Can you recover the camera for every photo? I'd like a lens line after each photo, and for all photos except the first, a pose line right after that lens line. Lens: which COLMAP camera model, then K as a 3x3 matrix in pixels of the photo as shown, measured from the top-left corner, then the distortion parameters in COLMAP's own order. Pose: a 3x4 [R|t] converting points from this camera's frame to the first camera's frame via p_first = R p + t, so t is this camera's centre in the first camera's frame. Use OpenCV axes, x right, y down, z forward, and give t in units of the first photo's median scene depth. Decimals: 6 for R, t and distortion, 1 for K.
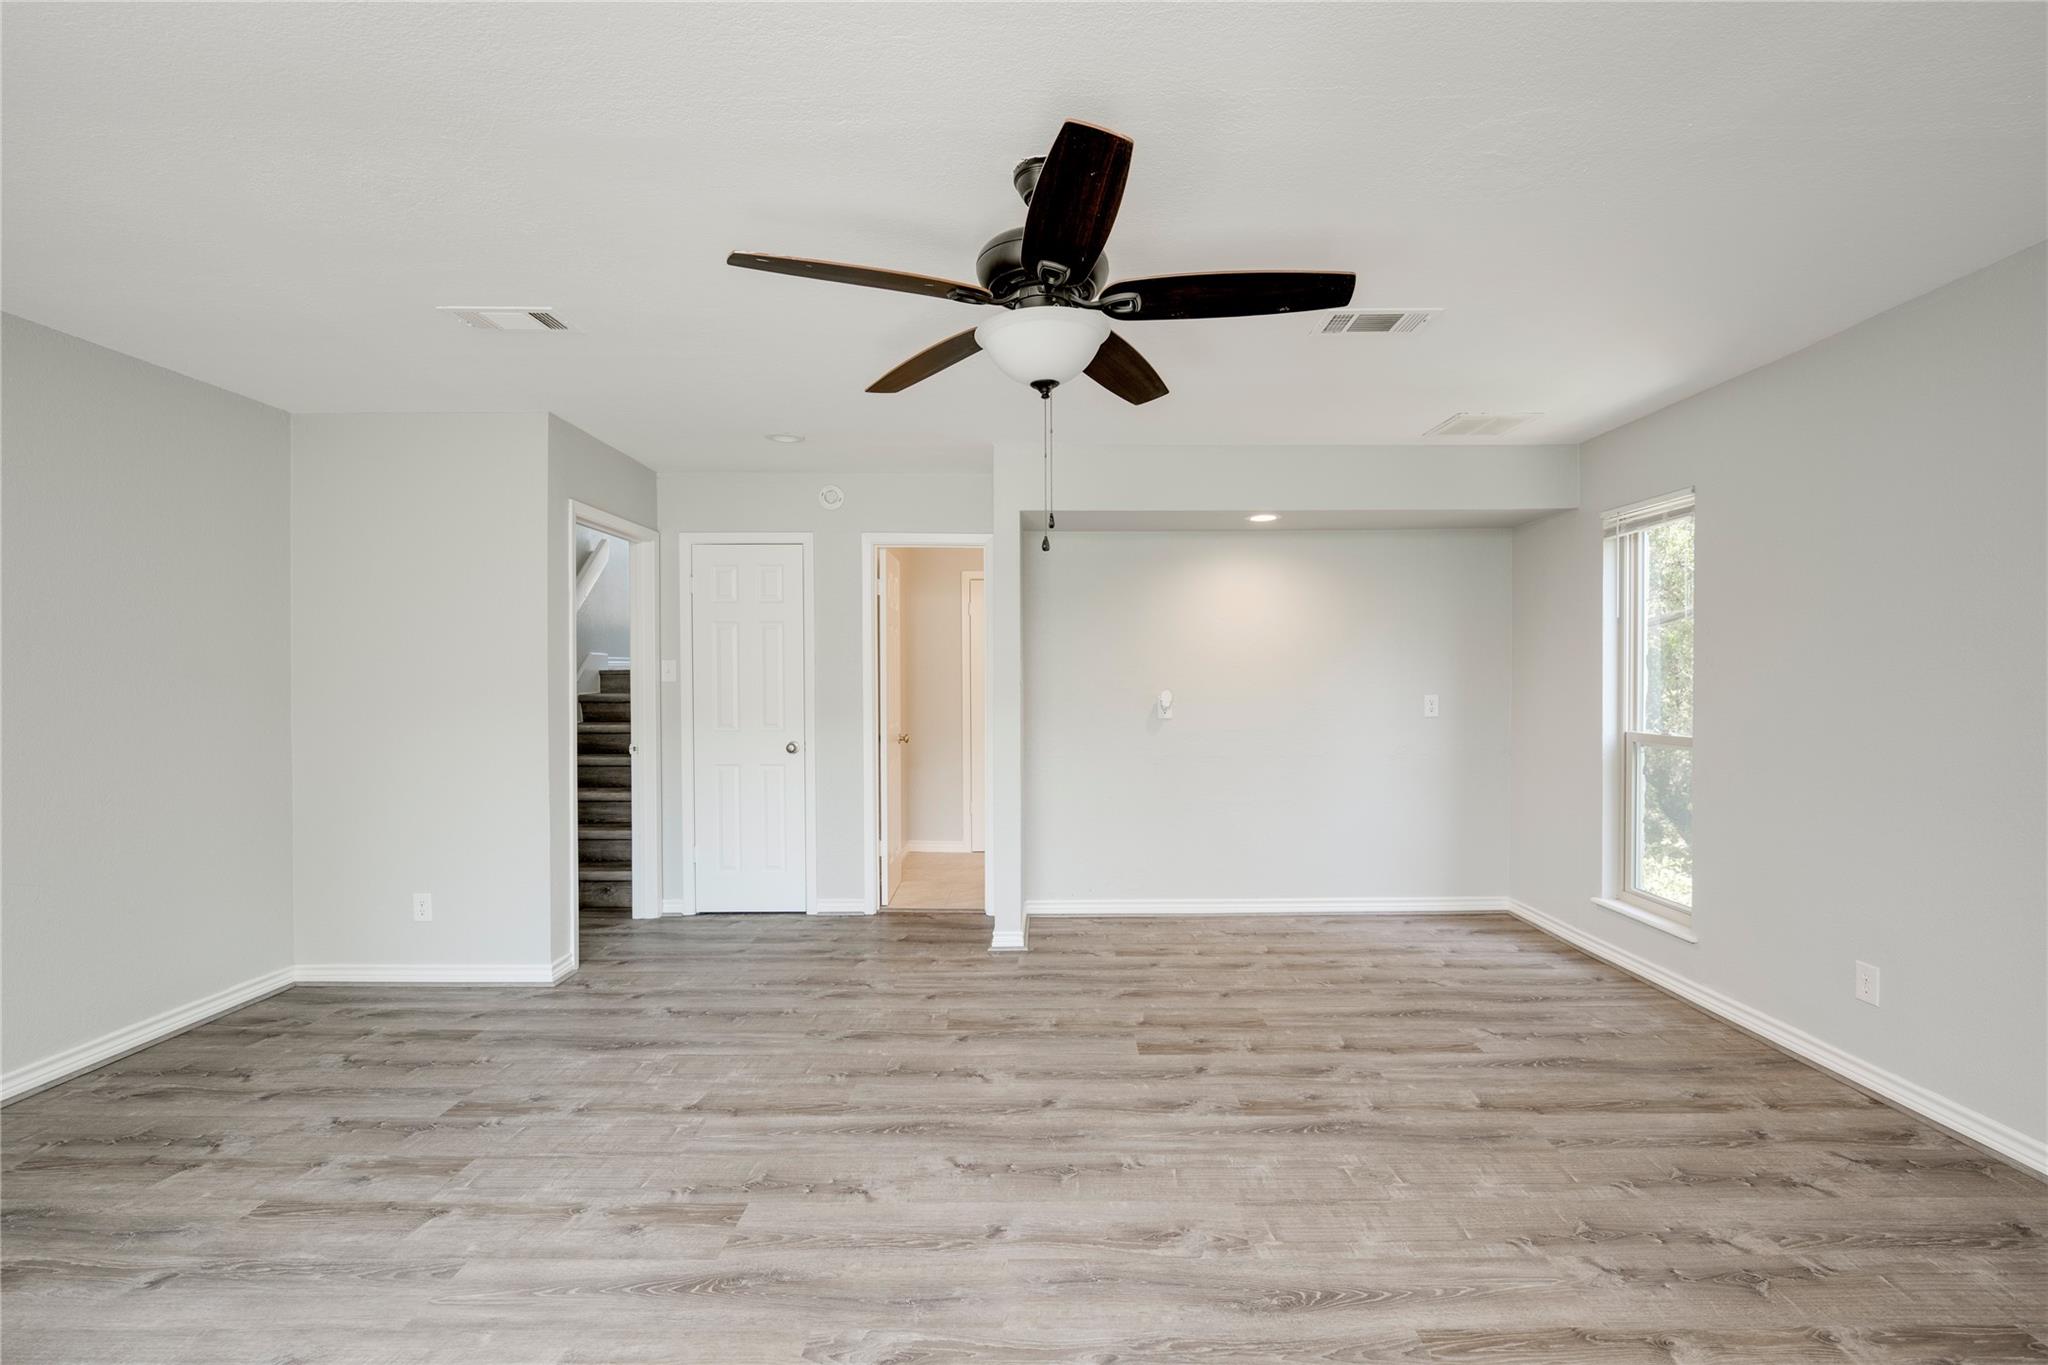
lens RADIAL K [[879.0, 0, 1049.9], [0, 879.0, 681.2], [0, 0, 1]] dist [-0.004714, -0.000614]
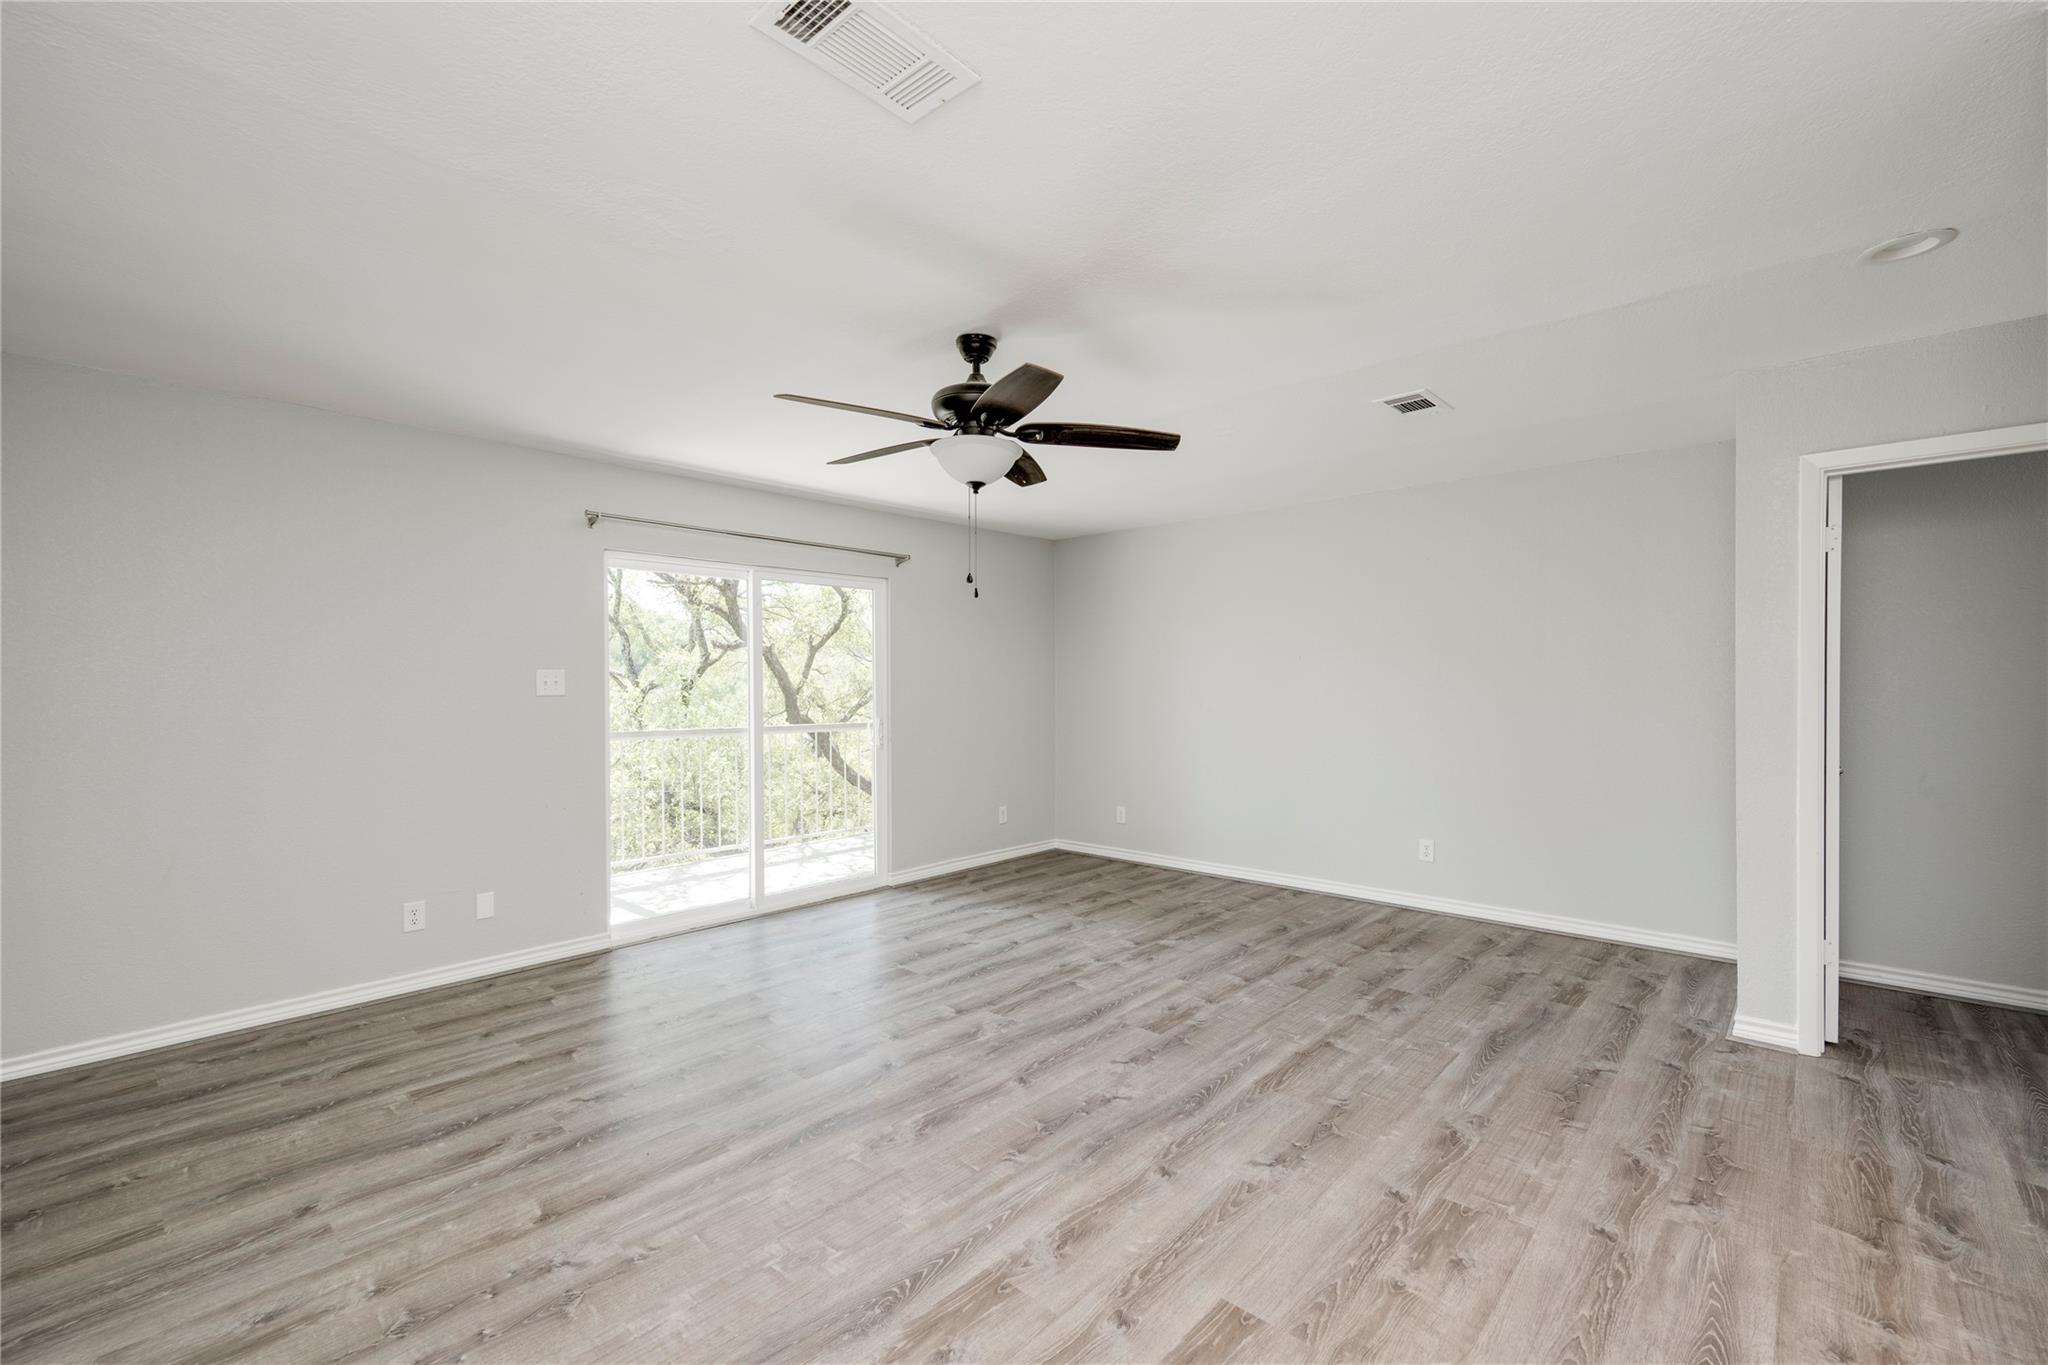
lens RADIAL K [[879.0, 0, 1049.9], [0, 879.0, 681.2], [0, 0, 1]] dist [-0.004714, -0.000614]
pose [[-0.663597, 0.002219, -0.748087, 0.774749], [-0.000153, 0.999995, 0.003103, -0.011512], [0.748091, 0.002174, -0.663593, 1.590669]]
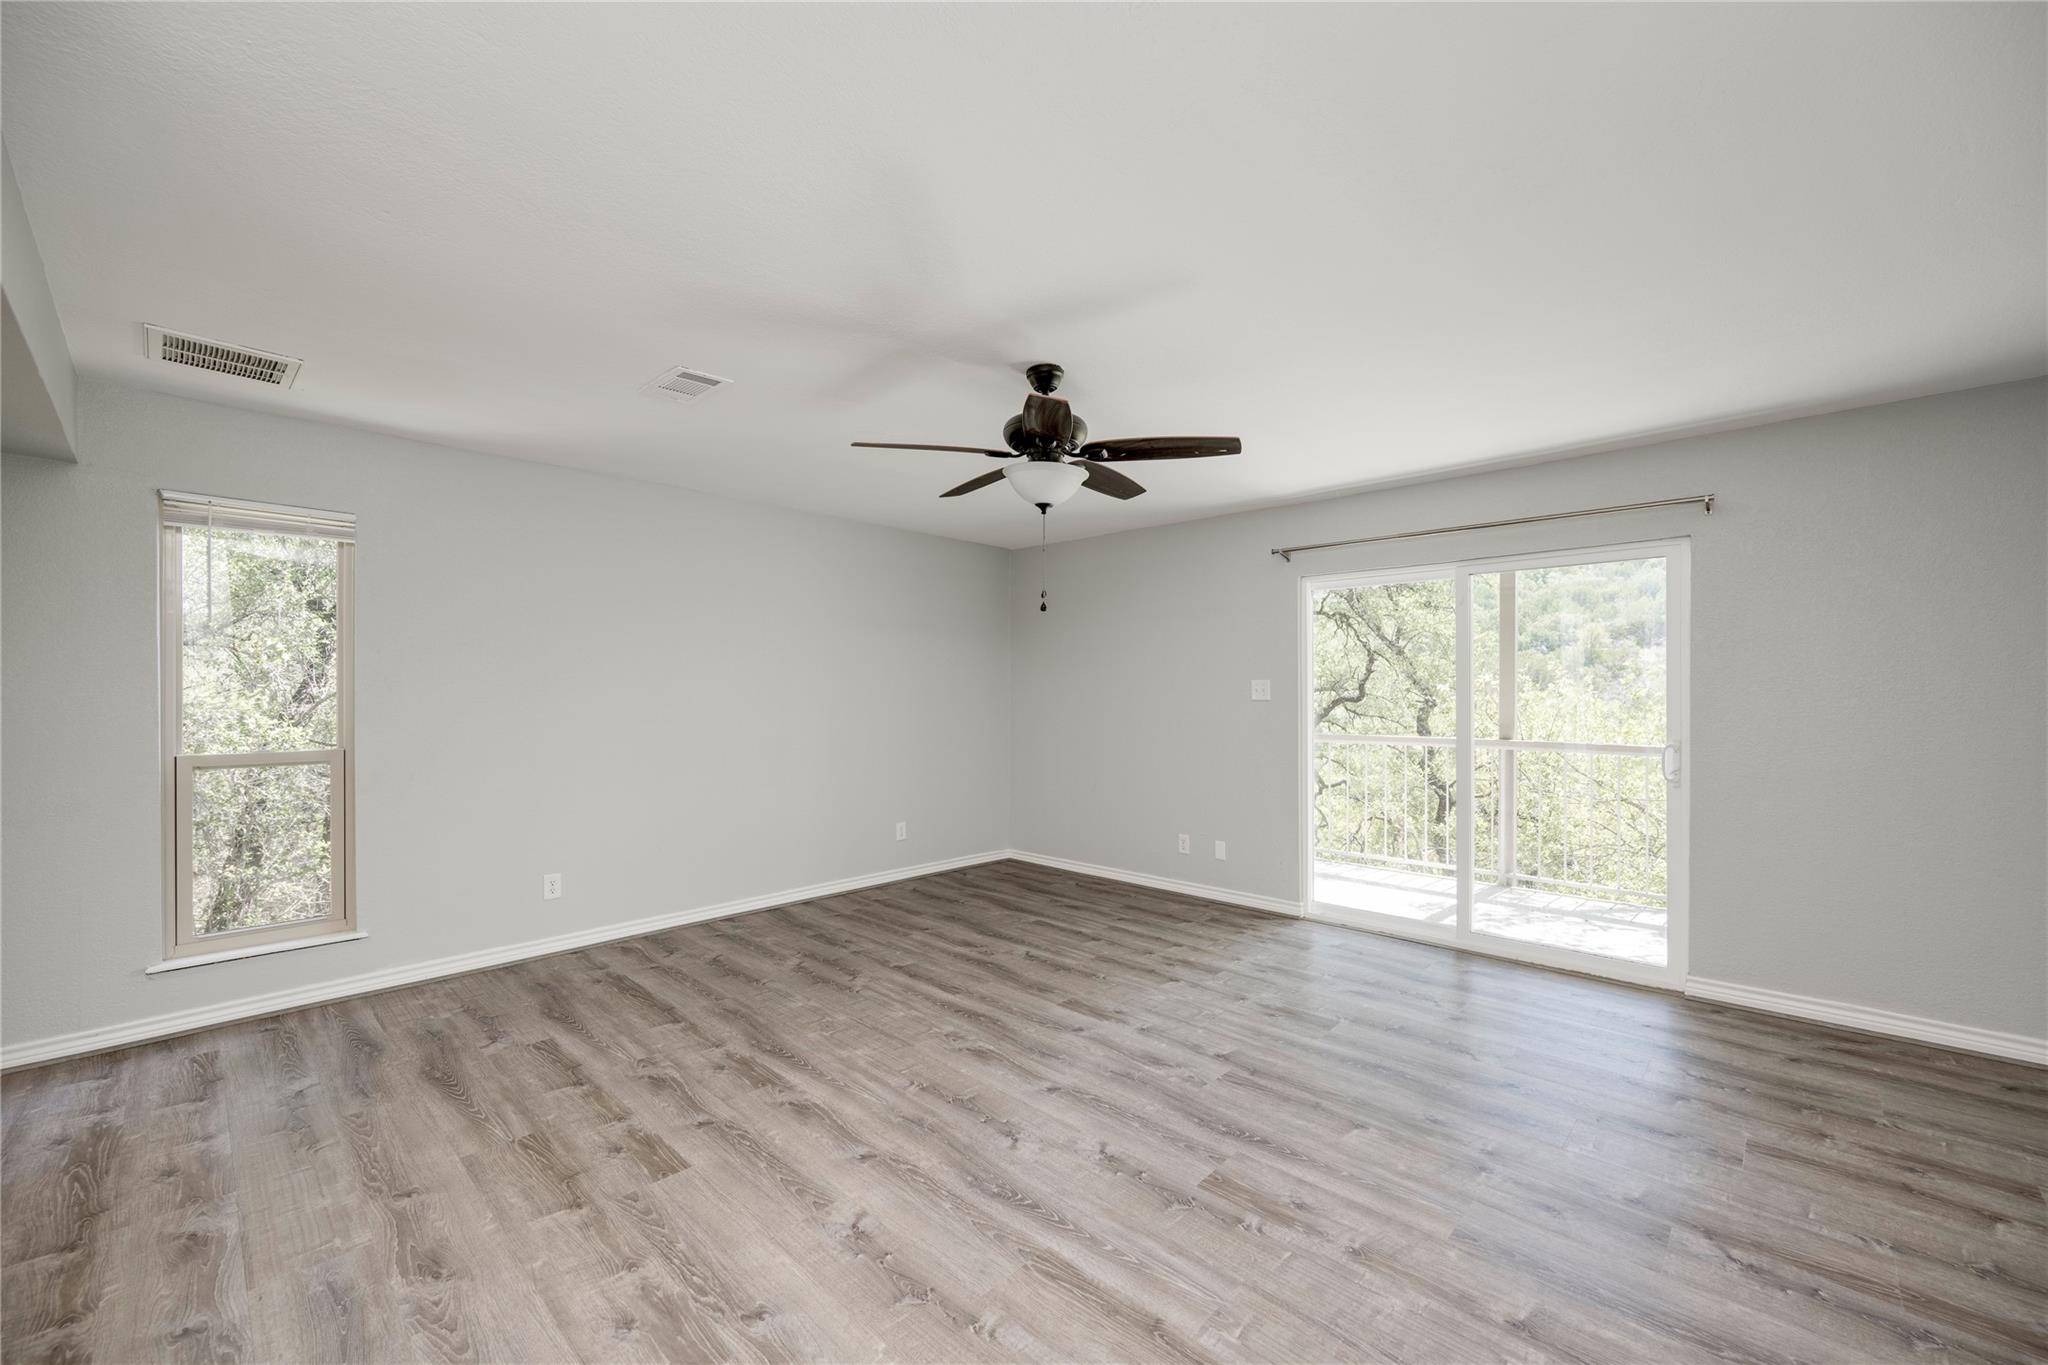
lens RADIAL K [[819.1, 0, 1023.7], [0, 819.1, 700.5], [0, 0, 1]] dist [0.000054, 0.000310]
pose [[-0.715620, -0.007528, 0.698450, -0.759066], [0.002715, 0.999904, 0.013560, -0.007565], [-0.698485, 0.011600, -0.715531, 1.589135]]
